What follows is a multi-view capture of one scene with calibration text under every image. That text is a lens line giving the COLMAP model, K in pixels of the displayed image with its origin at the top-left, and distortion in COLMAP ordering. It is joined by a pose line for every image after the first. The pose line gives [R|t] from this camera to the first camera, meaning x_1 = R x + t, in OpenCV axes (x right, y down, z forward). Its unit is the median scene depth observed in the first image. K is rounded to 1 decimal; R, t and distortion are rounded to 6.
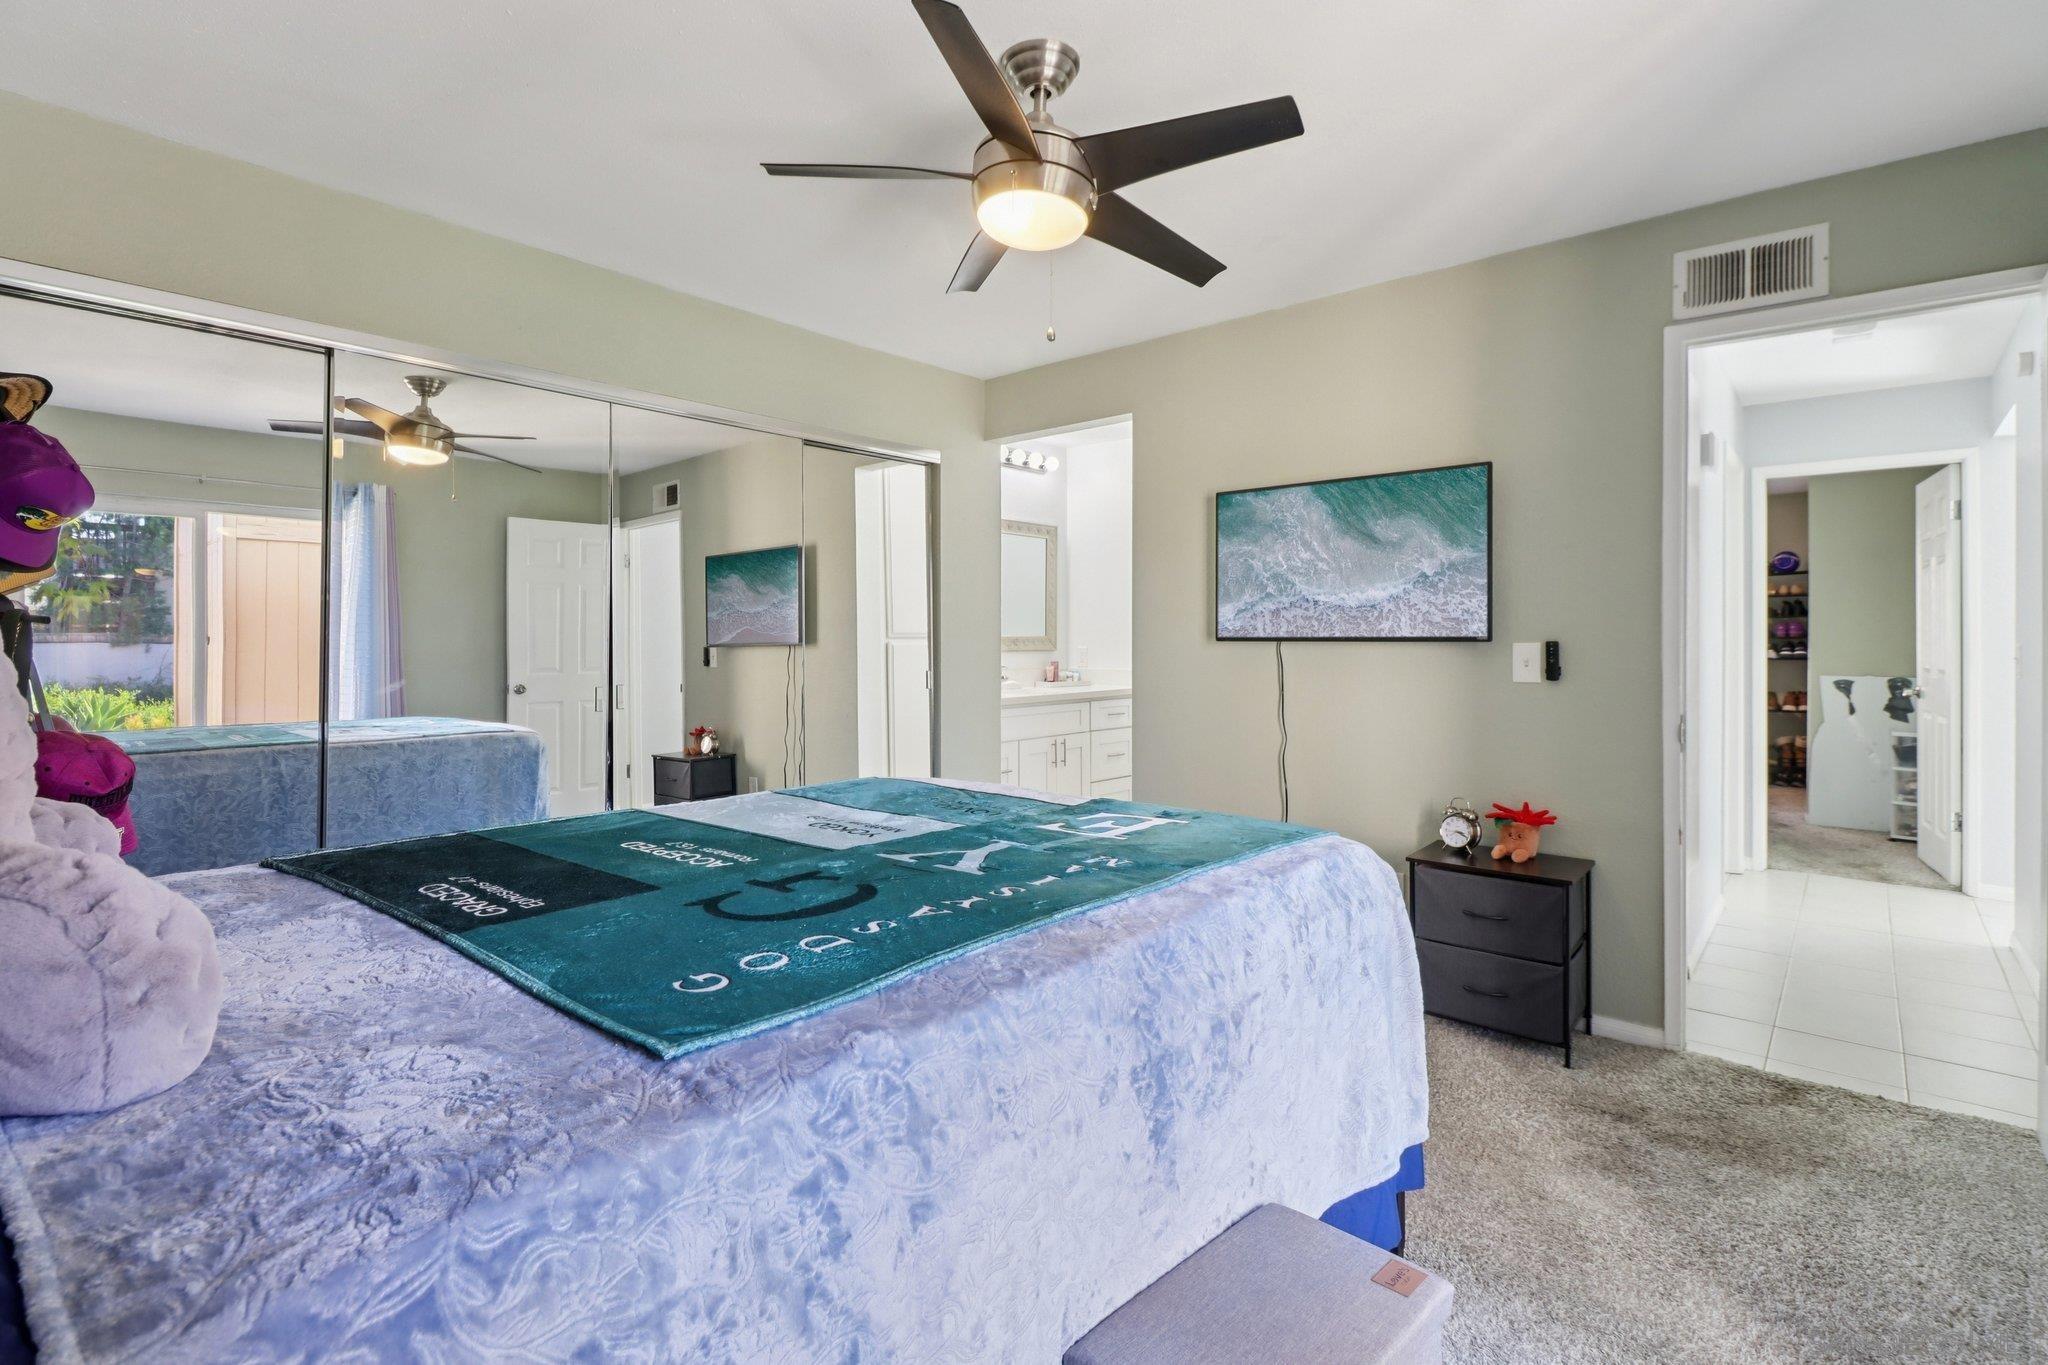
lens RADIAL K [[958.6, 0, 1051.1], [0, 958.6, 645.9], [0, 0, 1]] dist [-0.001251, -0.000287]
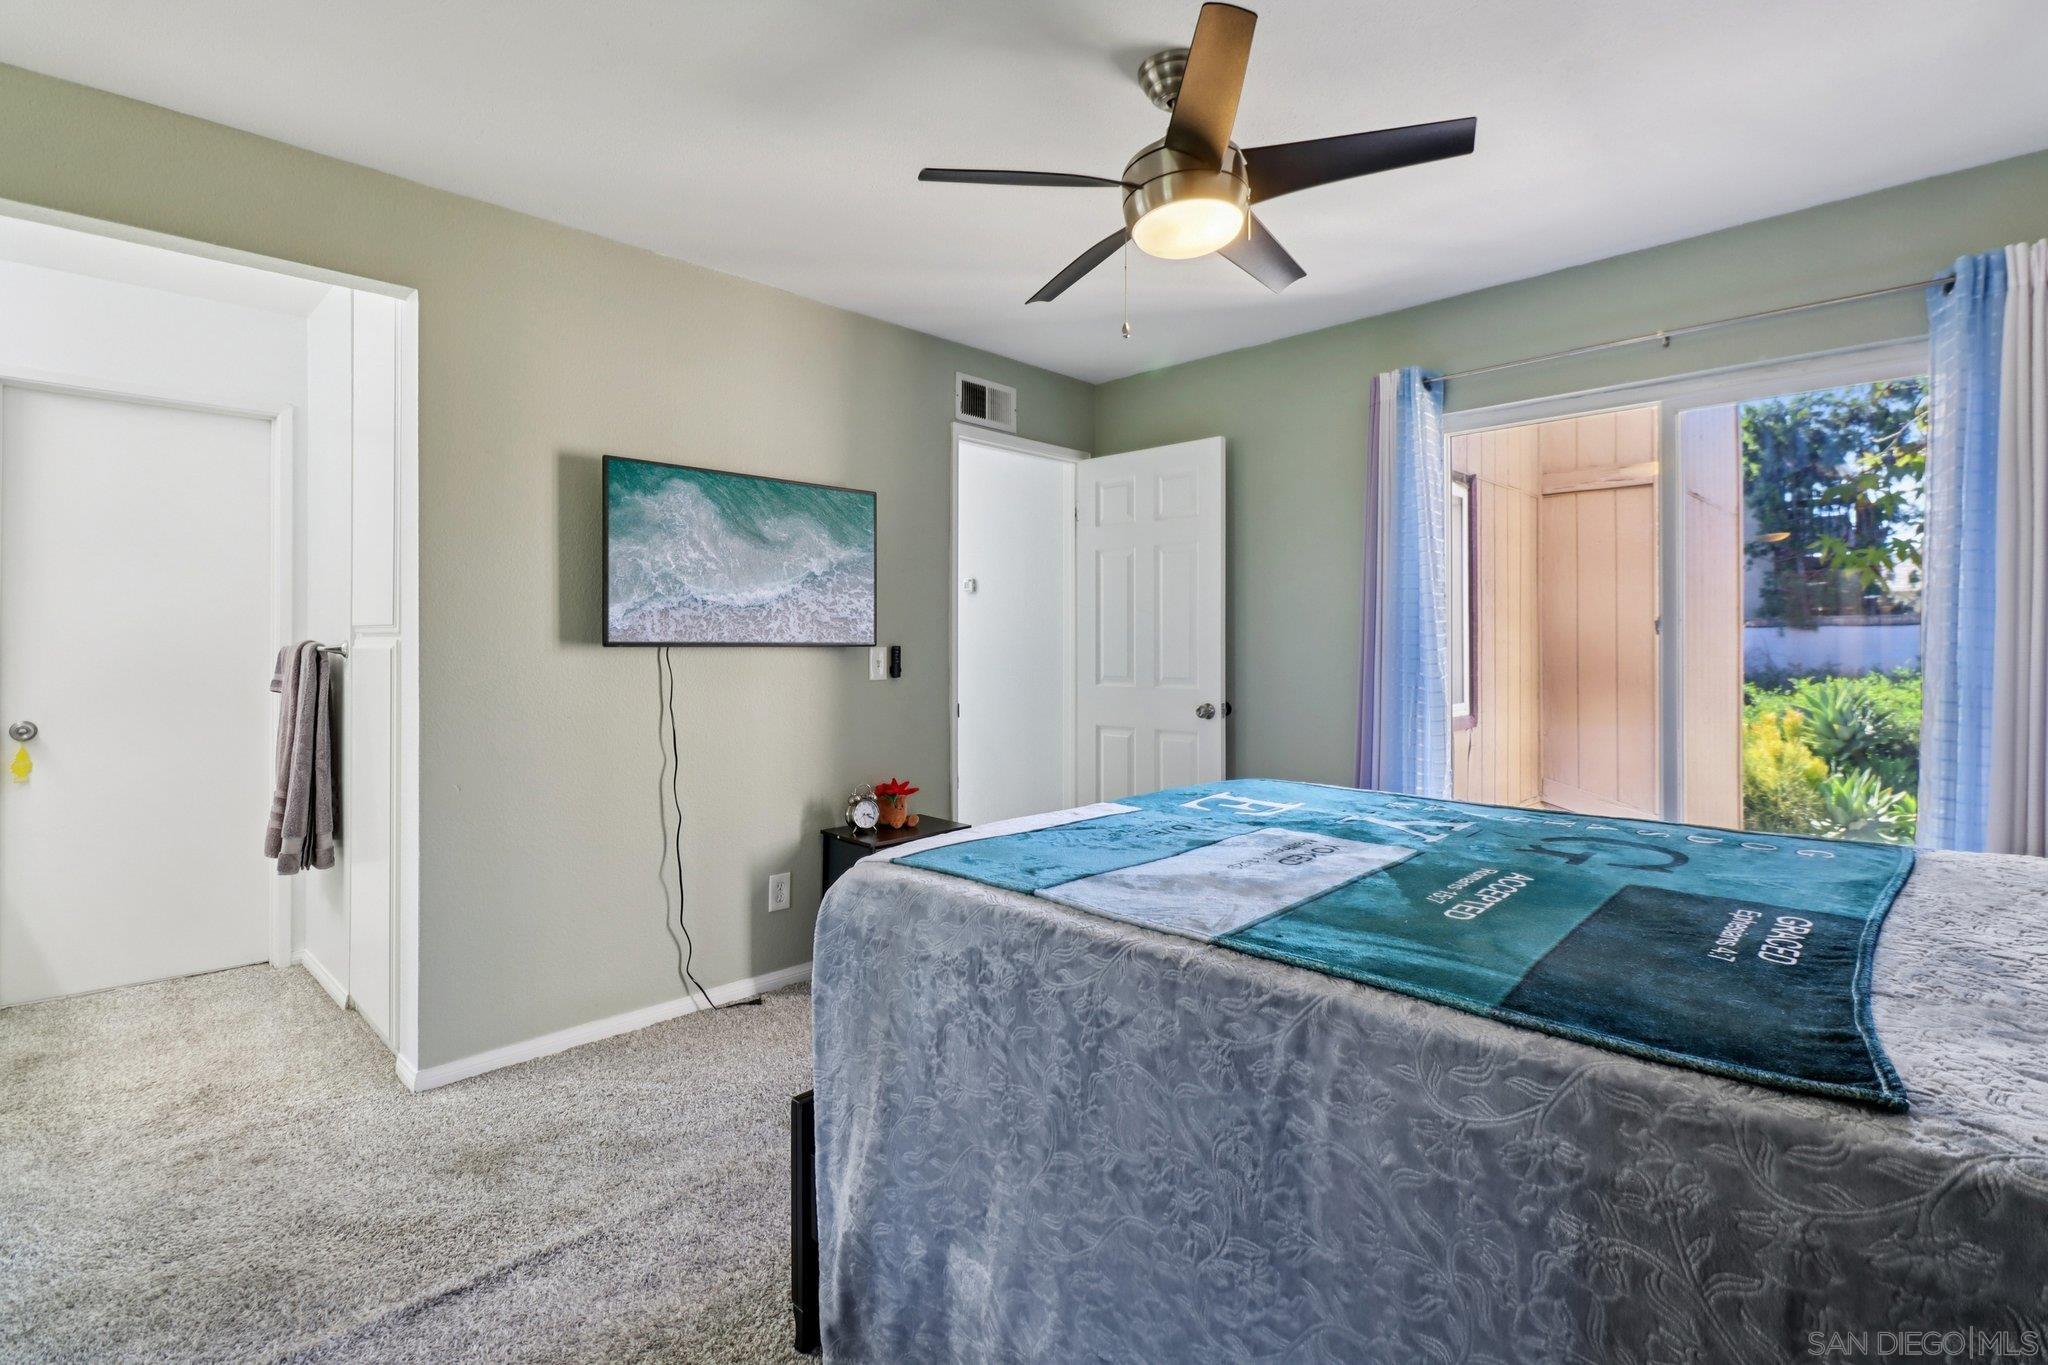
lens RADIAL K [[958.6, 0, 1051.1], [0, 958.6, 645.9], [0, 0, 1]] dist [-0.001251, -0.000287]
pose [[0.067170, -0.002462, 0.997739, -0.586549], [0.006513, 0.999977, 0.002029, -0.005104], [-0.997720, 0.006362, 0.067184, 0.599865]]
